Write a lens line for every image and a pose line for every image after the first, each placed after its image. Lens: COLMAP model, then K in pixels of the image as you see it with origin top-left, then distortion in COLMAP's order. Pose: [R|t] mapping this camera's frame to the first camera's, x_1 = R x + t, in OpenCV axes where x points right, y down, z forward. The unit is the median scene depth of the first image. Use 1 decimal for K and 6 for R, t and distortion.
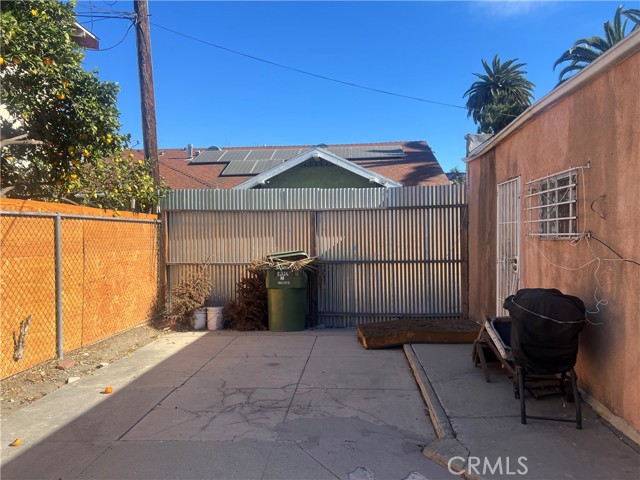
lens RADIAL K [[474.9, 0, 320.1], [0, 474.9, 249.4], [0, 0, 1]] dist [0.089288, -0.122680]
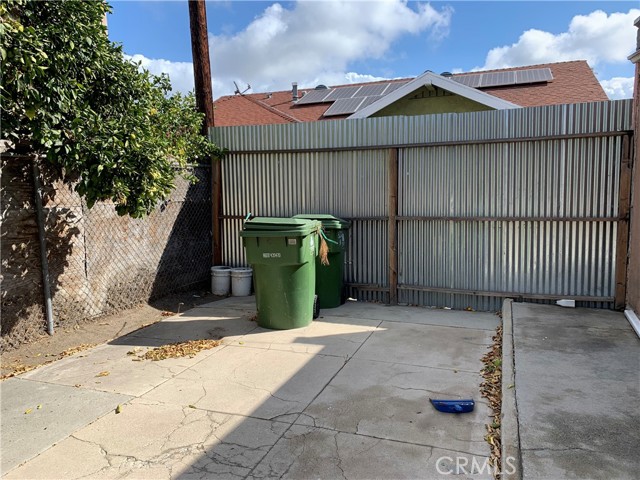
lens RADIAL K [[487.5, 0, 320.0], [0, 487.5, 240.0], [0, 0, 1]] dist [-0.000361, -0.004537]
pose [[0.957743, 0.020908, -0.286866, 0.056784], [0.002436, 0.996729, 0.080781, -0.000849], [0.287616, -0.078067, 0.954559, 0.143415]]
